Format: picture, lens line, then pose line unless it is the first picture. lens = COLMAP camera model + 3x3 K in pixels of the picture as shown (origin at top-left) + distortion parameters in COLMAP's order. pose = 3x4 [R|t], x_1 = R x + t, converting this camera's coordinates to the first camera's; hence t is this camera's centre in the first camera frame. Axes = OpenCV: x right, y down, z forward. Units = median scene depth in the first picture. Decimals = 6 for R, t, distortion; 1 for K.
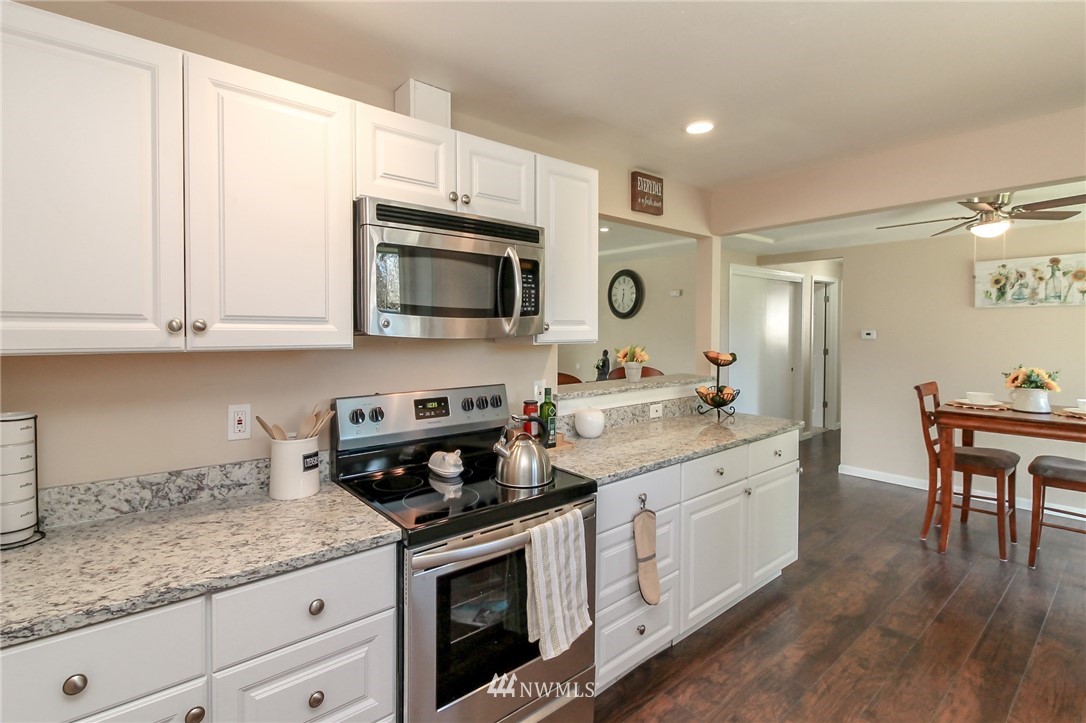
lens RADIAL K [[502.9, 0, 545.7], [0, 502.9, 339.9], [0, 0, 1]] dist [0.013976, -0.008247]
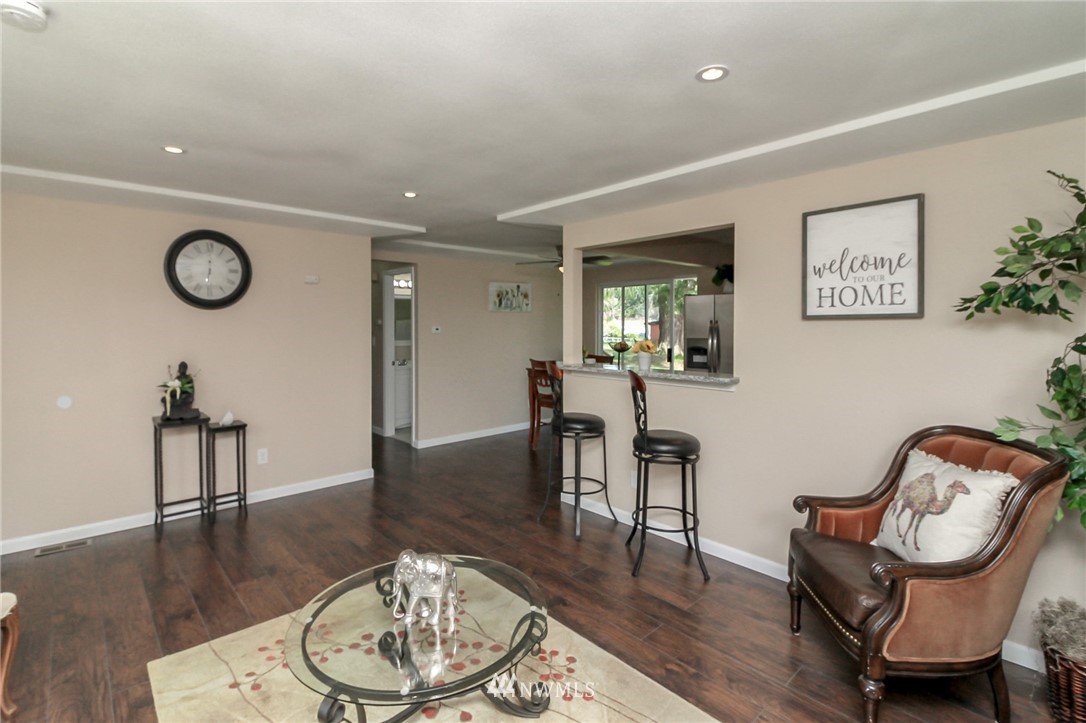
lens RADIAL K [[502.9, 0, 532.2], [0, 502.9, 337.8], [0, 0, 1]] dist [0.013976, -0.008247]
pose [[-0.038661, -0.027922, 0.998862, -0.756651], [0.025710, 0.999251, 0.028928, -0.025440], [-0.998922, 0.026799, -0.037914, 1.012681]]
